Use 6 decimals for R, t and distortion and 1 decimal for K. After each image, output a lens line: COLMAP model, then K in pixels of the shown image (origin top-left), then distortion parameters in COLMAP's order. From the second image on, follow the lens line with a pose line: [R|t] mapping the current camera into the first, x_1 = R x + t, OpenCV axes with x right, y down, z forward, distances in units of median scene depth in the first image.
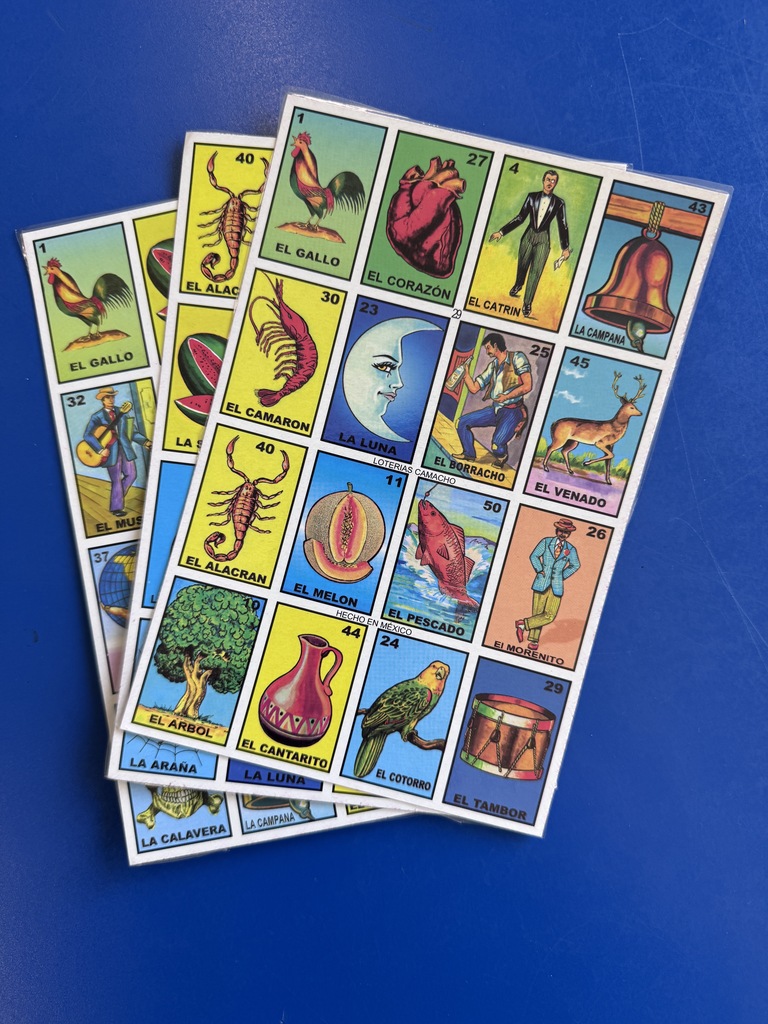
lens RADIAL K [[721.8, 0, 381.7], [0, 721.8, 512.4], [0, 0, 1]] dist [-0.003914, 0.000493]
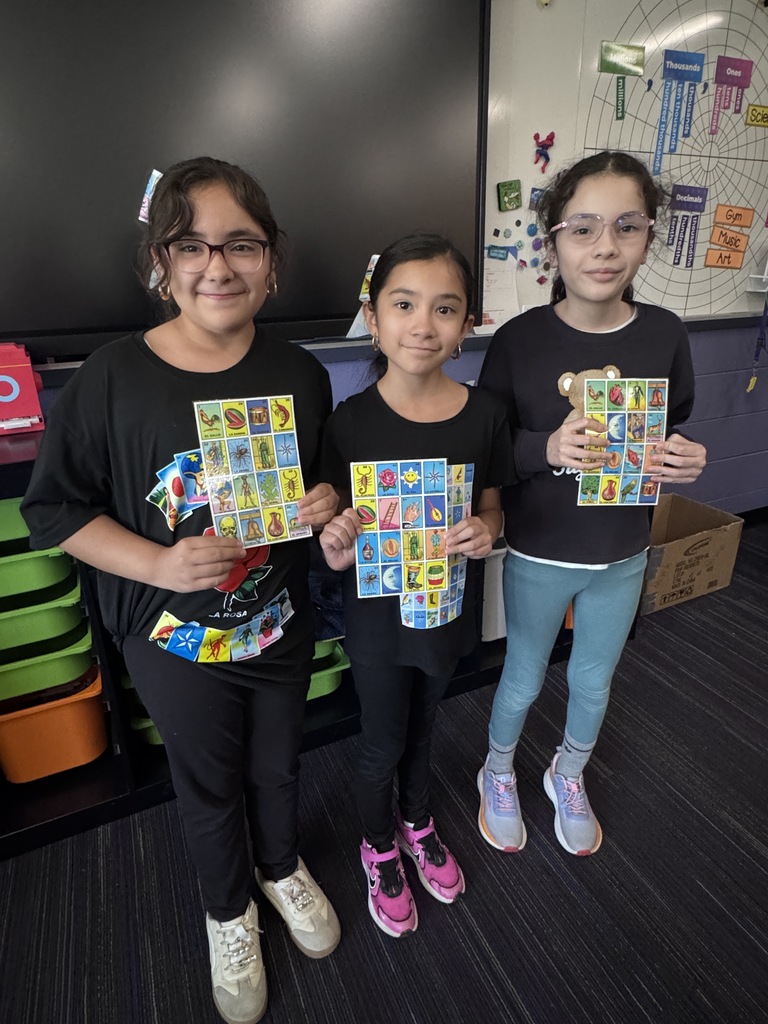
lens RADIAL K [[587.8, 0, 385.5], [0, 587.8, 506.5], [0, 0, 1]] dist [-0.017162, 0.000426]
pose [[0.782981, -0.184936, -0.593918, 1.112131], [0.138616, 0.982648, -0.123238, 0.659549], [0.606404, 0.014167, 0.795031, -3.331367]]
